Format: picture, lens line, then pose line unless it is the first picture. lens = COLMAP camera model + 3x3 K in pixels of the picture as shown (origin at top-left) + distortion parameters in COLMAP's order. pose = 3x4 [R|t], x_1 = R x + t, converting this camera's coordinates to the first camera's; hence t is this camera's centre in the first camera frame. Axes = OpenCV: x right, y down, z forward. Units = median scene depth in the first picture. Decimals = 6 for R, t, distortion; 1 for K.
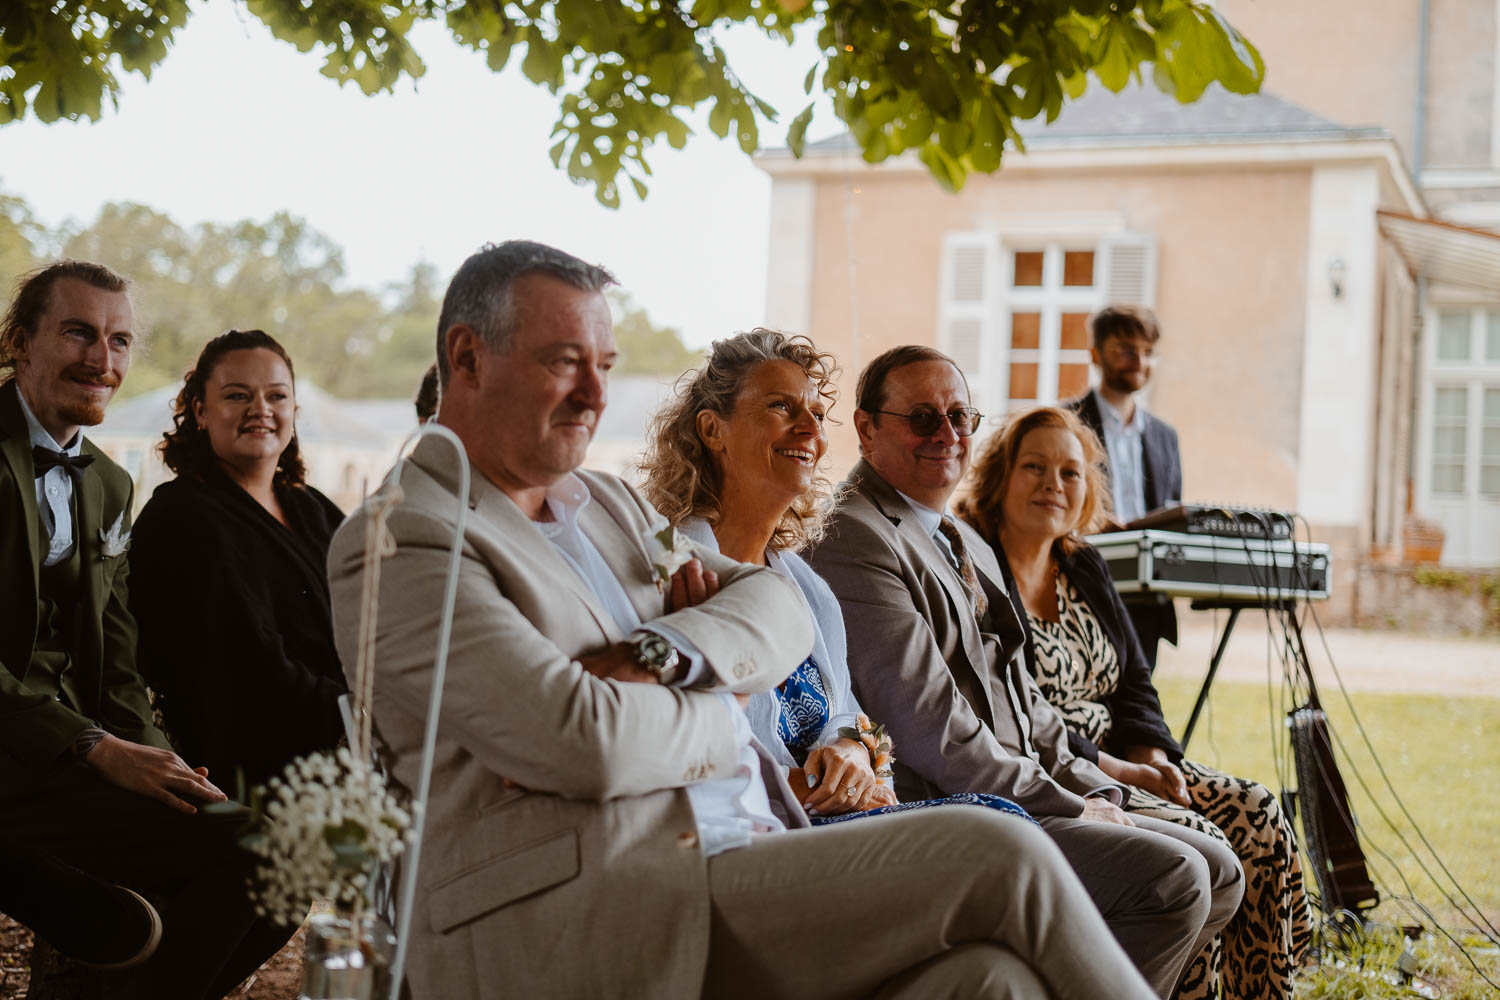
lens RADIAL K [[2168.6, 0, 748.0], [0, 2168.6, 555.5], [0, 0, 1]] dist [0.003212, -0.038779]
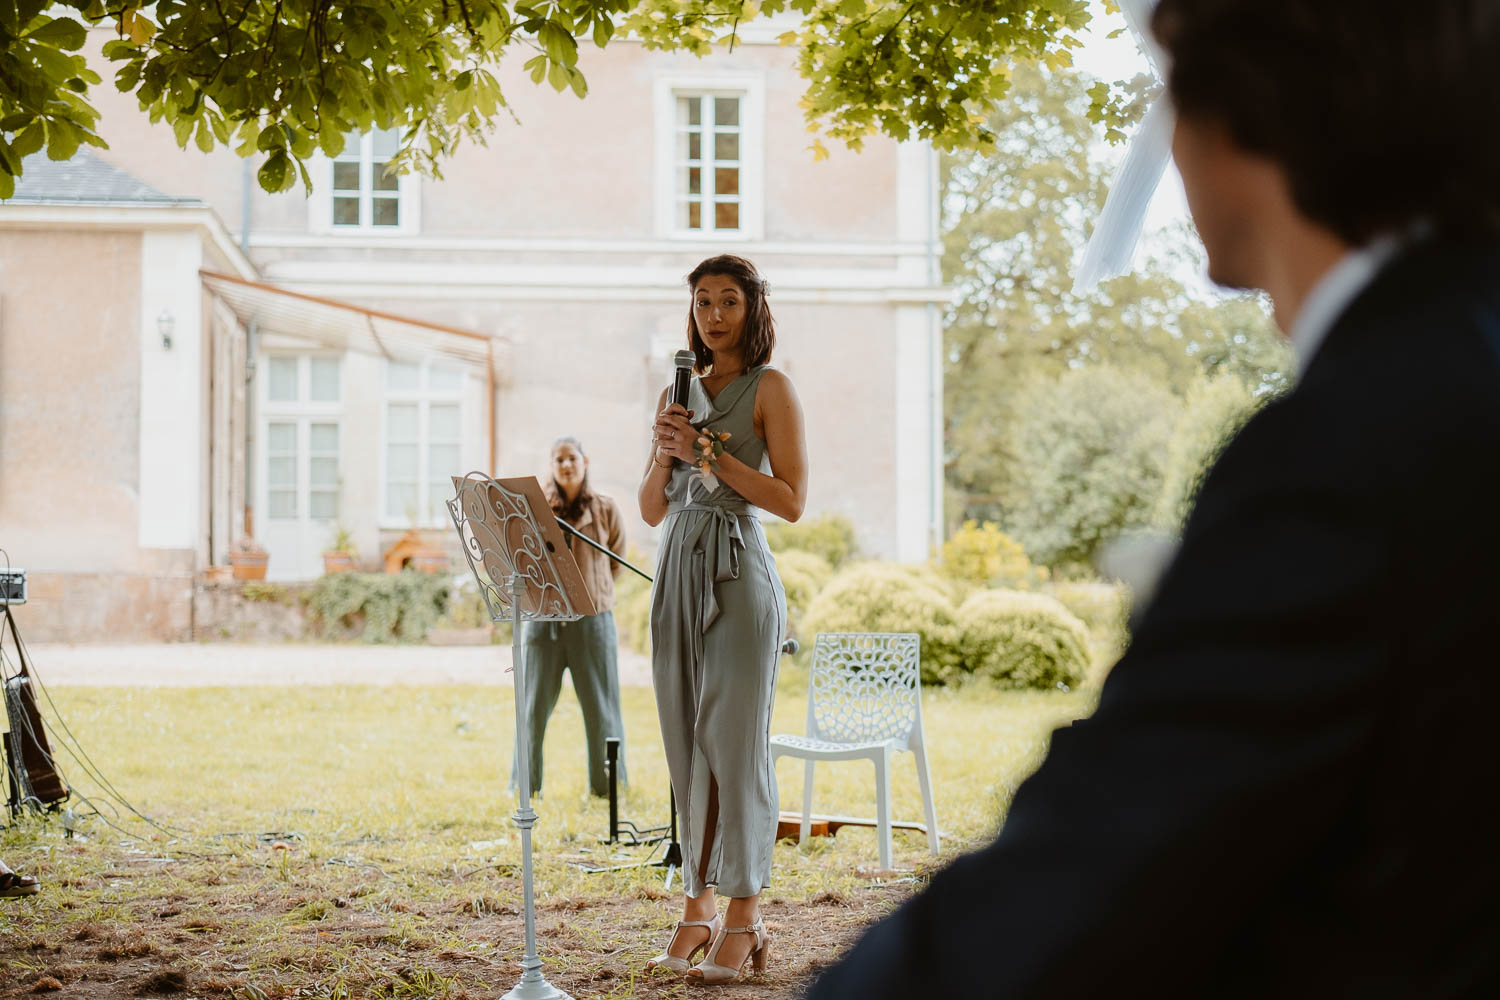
lens RADIAL K [[2168.6, 0, 748.0], [0, 2168.6, 555.5], [0, 0, 1]] dist [0.003212, -0.038779]
pose [[0.879298, -0.030947, 0.475266, -0.002390], [0.035921, 0.999354, -0.001384, 0.001564], [-0.474916, 0.018289, 0.879841, -0.135377]]
